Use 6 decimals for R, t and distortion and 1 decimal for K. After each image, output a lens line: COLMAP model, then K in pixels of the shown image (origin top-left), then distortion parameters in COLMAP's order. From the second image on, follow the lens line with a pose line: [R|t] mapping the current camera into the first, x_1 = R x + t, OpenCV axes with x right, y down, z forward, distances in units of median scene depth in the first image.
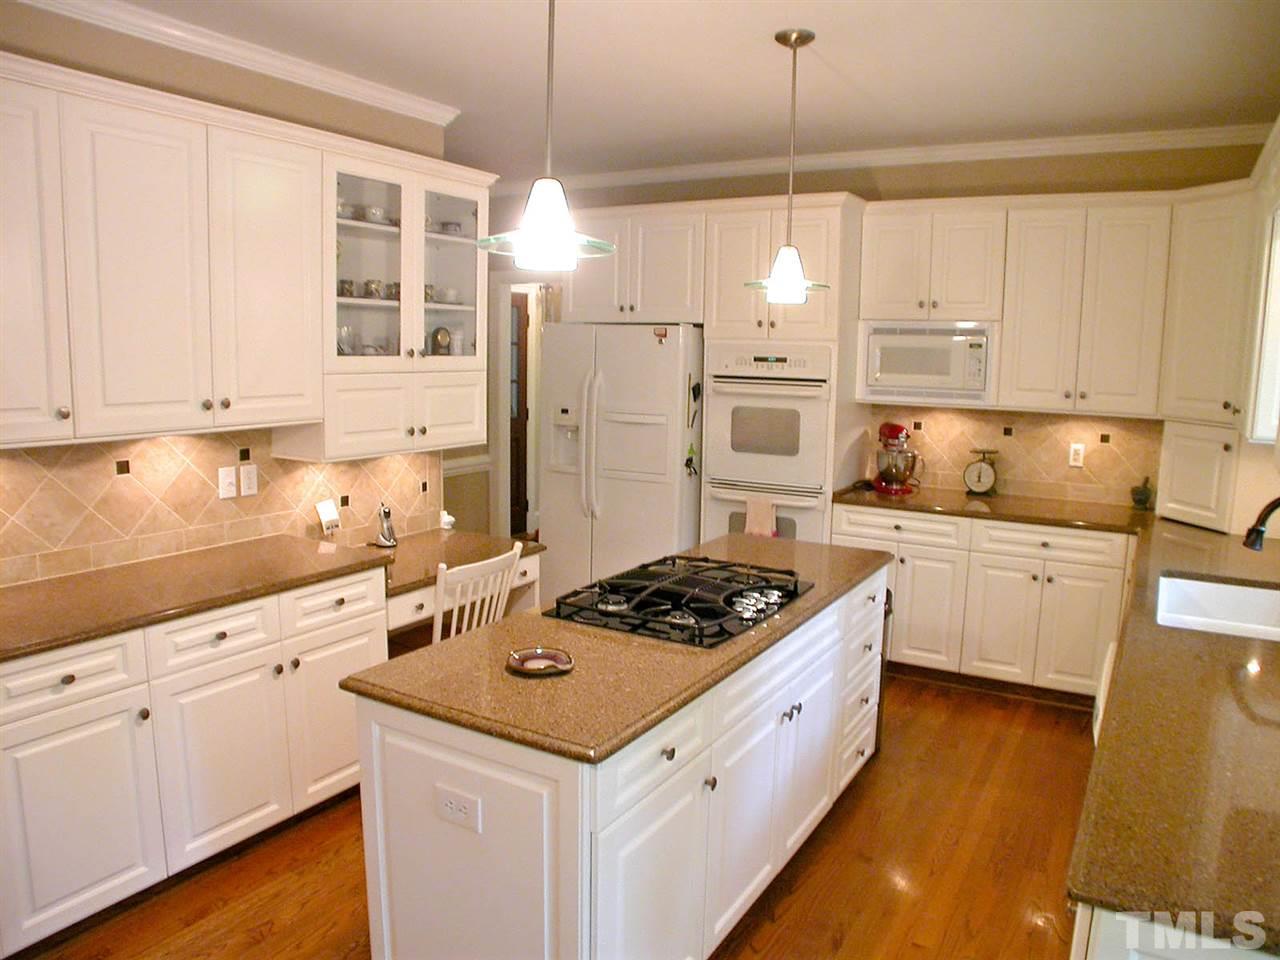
lens RADIAL K [[919.1, 0, 643.9], [0, 919.1, 489.2], [0, 0, 1]] dist [-0.151887, 0.103367]
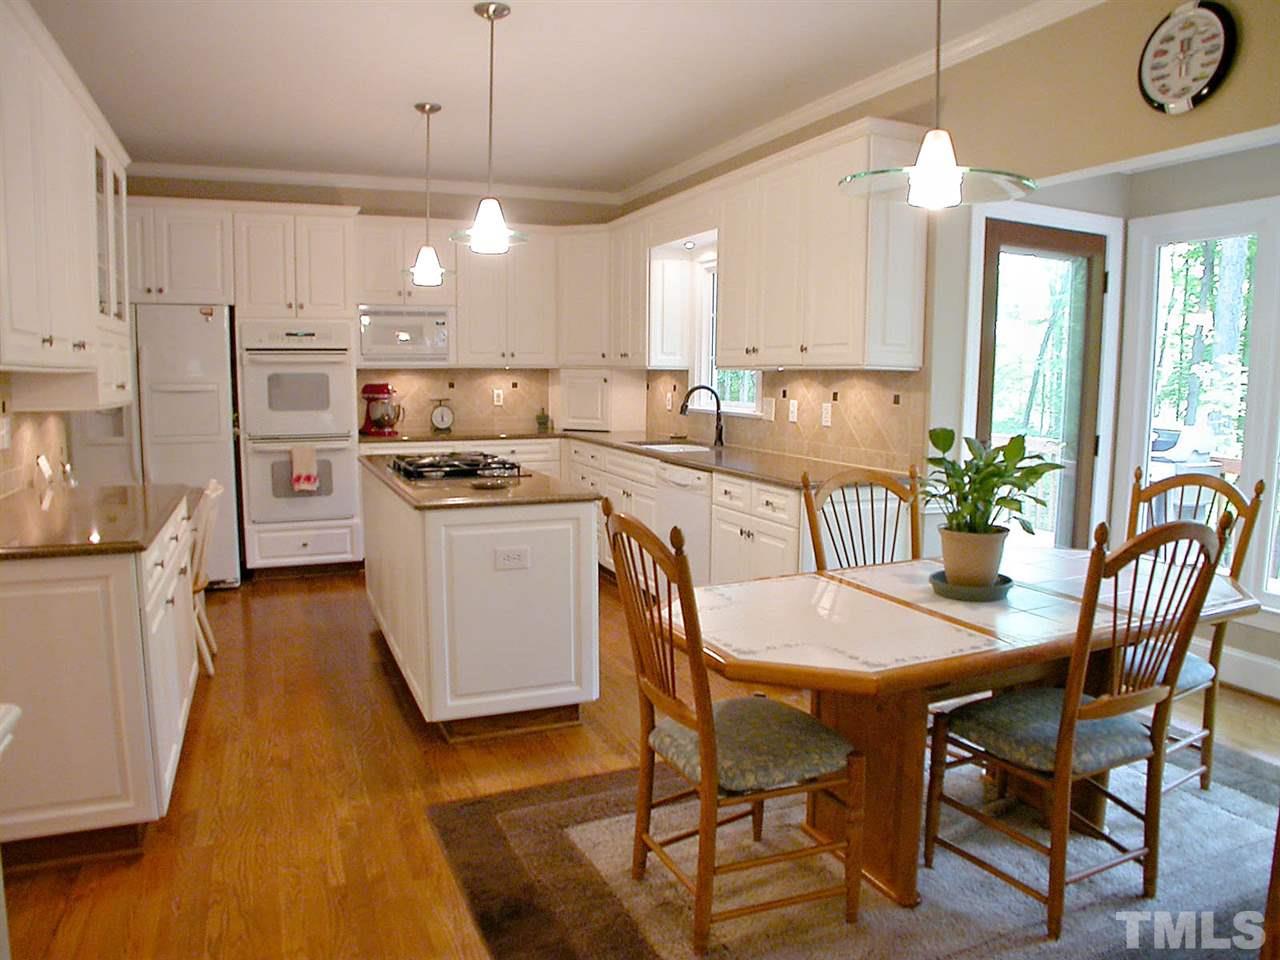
lens RADIAL K [[919.1, 0, 643.9], [0, 919.1, 489.2], [0, 0, 1]] dist [-0.151887, 0.103367]
pose [[0.610510, -0.115042, 0.783609, -0.563555], [0.126169, 0.990886, 0.047174, 0.069850], [-0.781895, 0.070067, 0.619460, -0.114062]]
